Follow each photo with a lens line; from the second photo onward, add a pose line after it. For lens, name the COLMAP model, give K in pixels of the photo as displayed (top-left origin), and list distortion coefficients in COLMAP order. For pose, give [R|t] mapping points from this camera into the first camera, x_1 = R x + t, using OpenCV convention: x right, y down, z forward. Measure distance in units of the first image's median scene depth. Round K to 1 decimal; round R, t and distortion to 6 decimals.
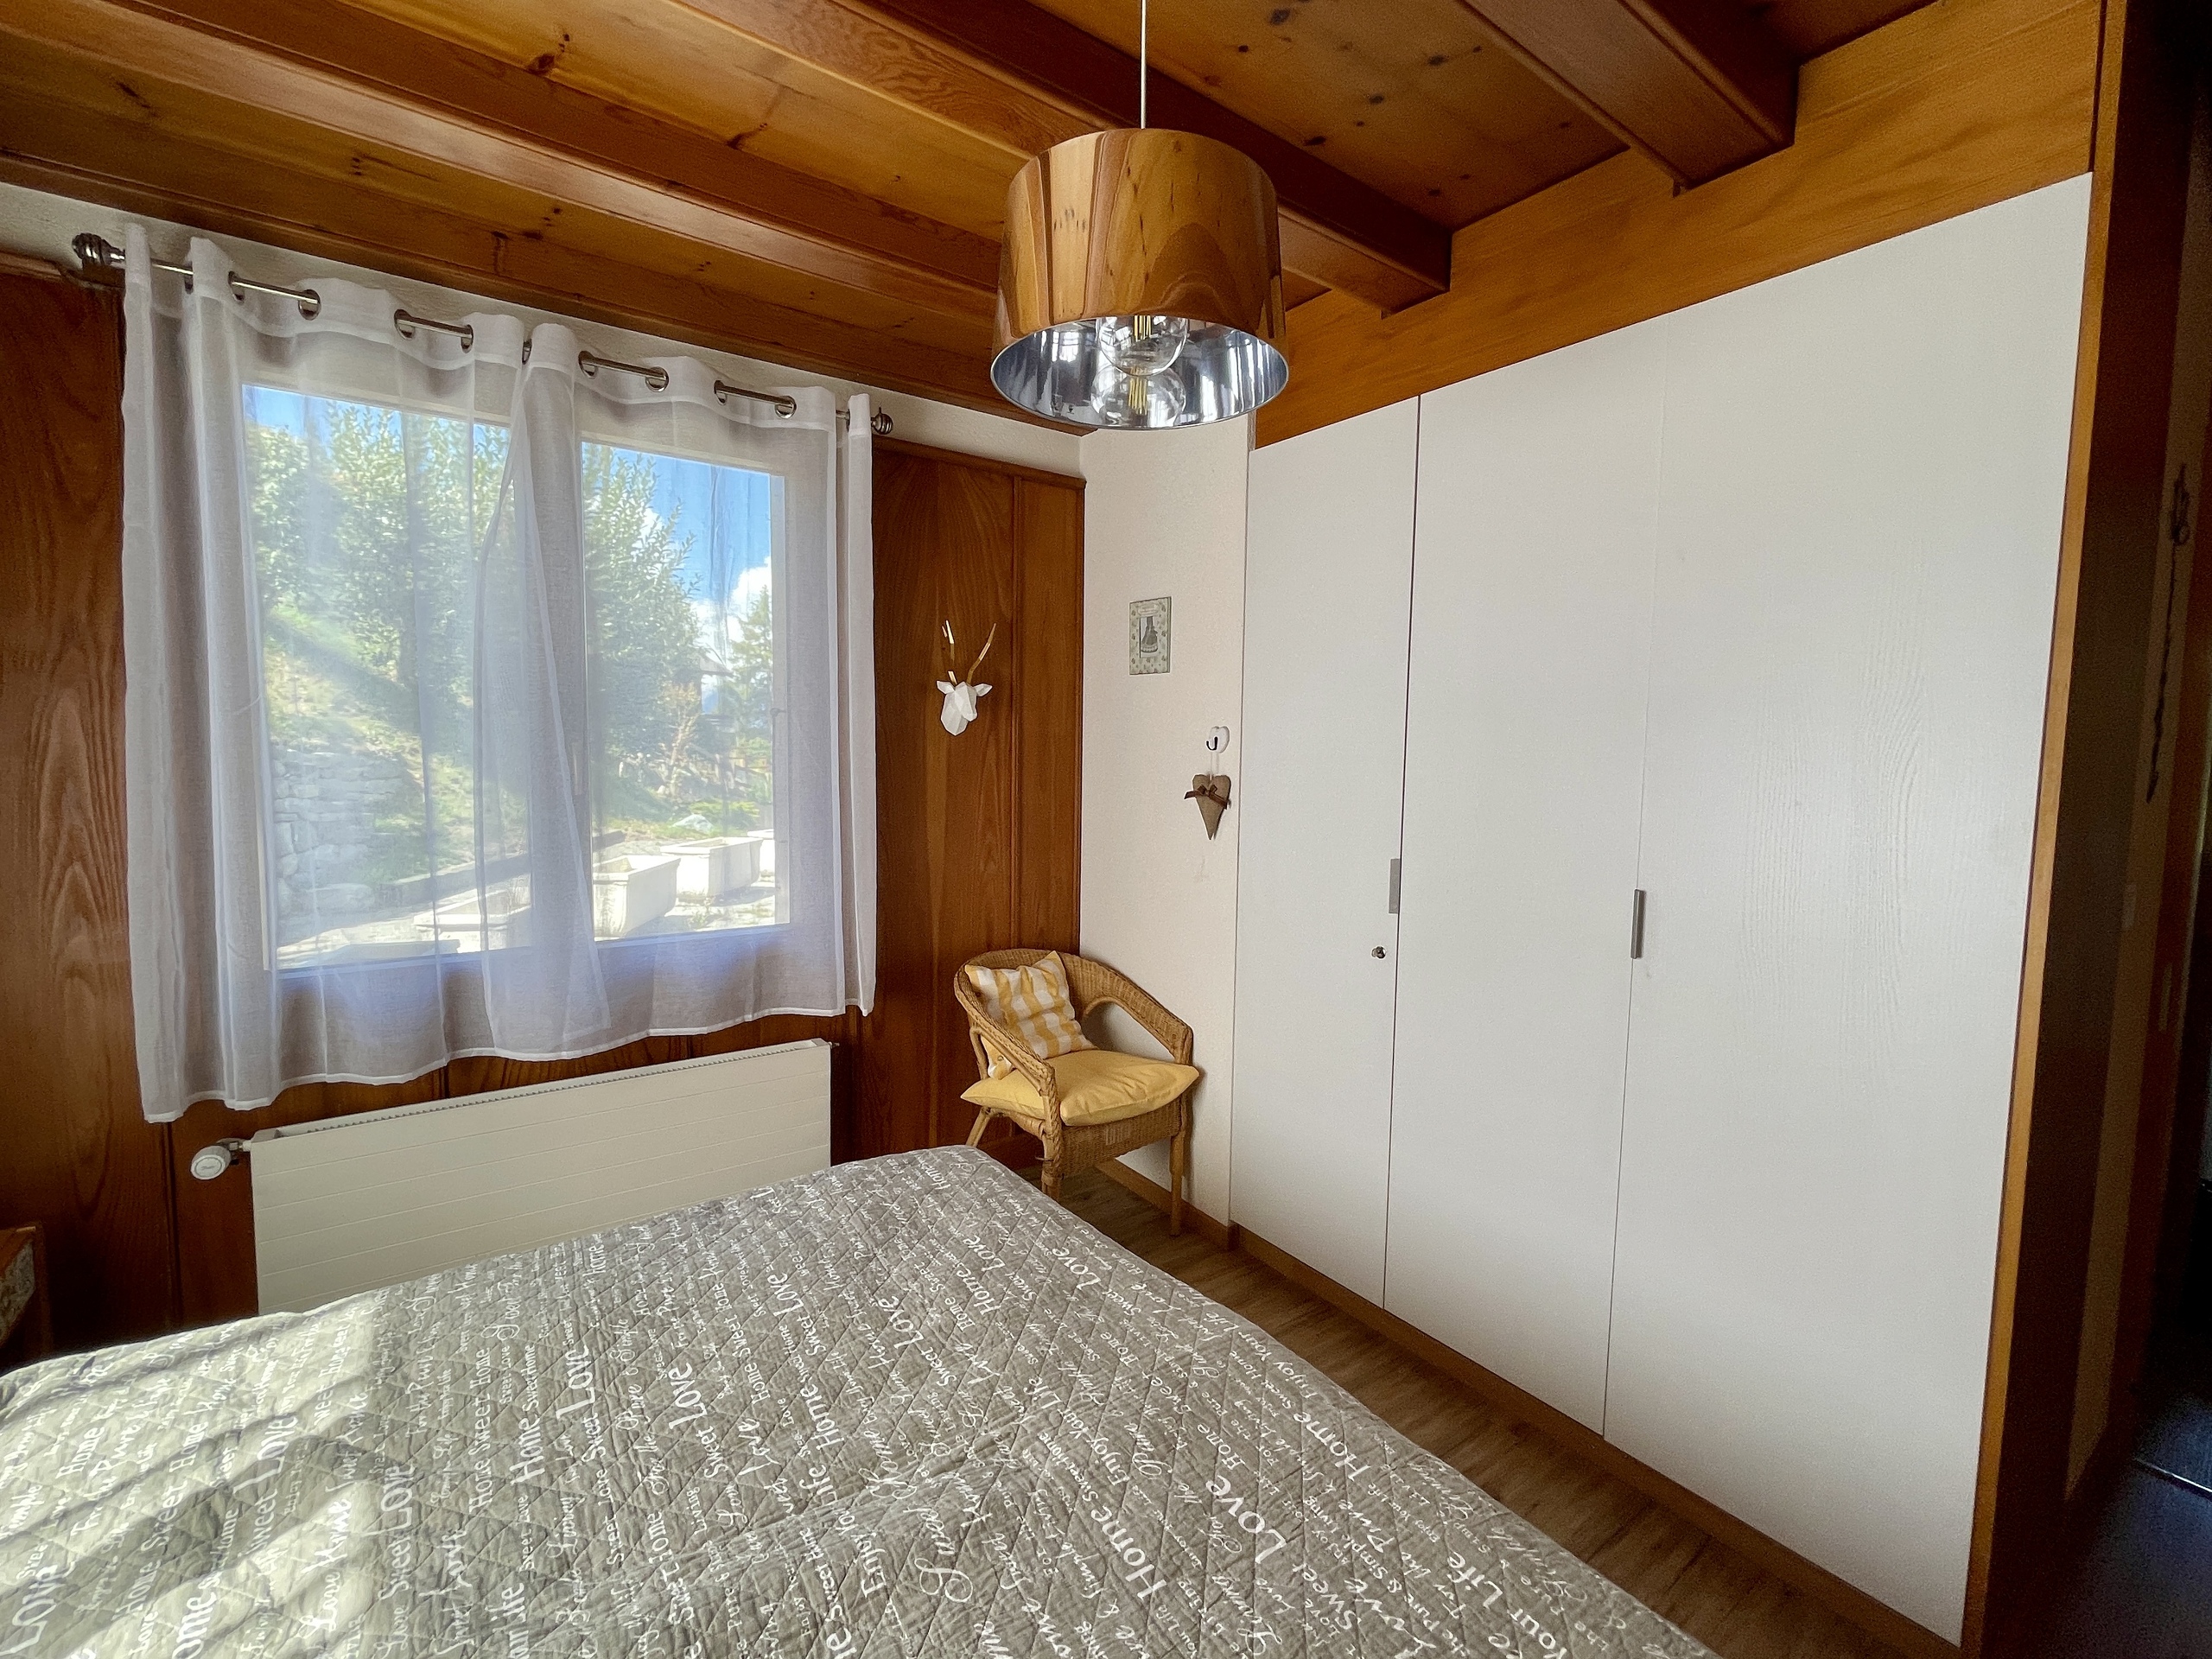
lens RADIAL K [[988.6, 0, 1124.3], [0, 988.6, 820.0], [0, 0, 1]] dist [0.010527, -0.001424]
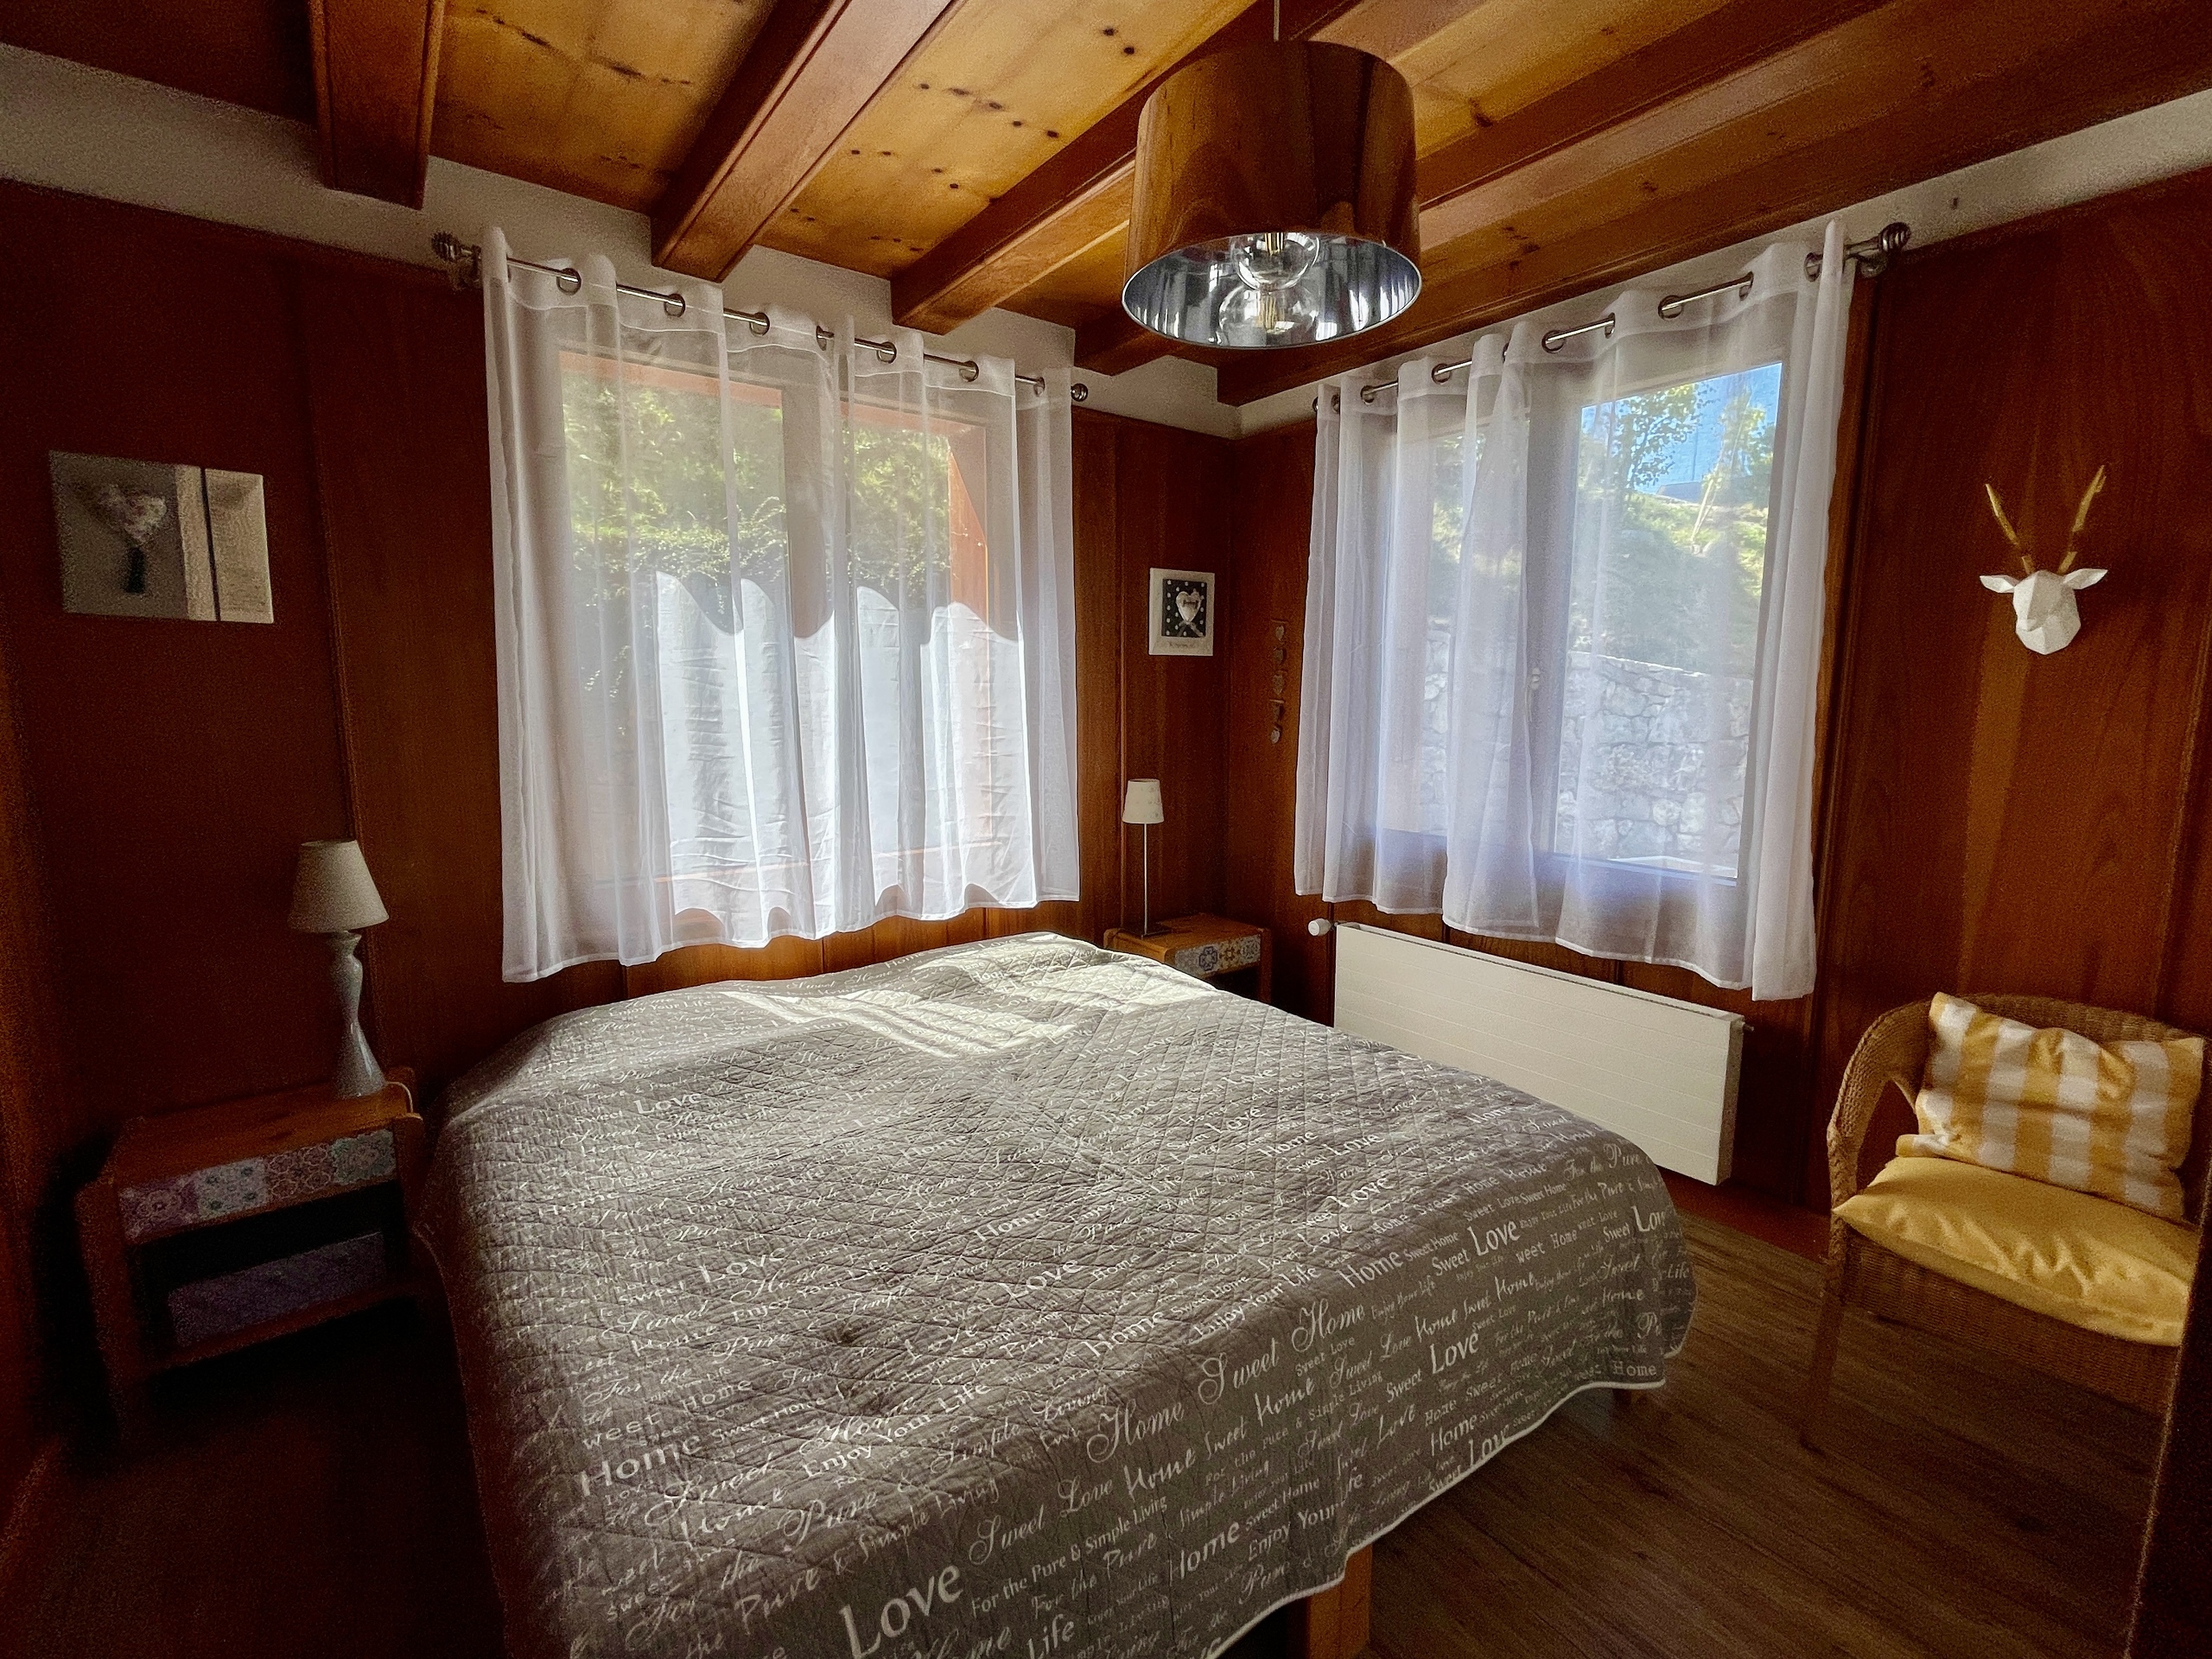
lens RADIAL K [[988.6, 0, 1119.2], [0, 988.6, 828.4], [0, 0, 1]] dist [0.010527, -0.001424]
pose [[0.006999, 0.125361, -0.992086, 0.693108], [-0.076790, 0.989249, 0.124461, -0.011949], [0.997023, 0.075311, 0.016550, 0.556307]]
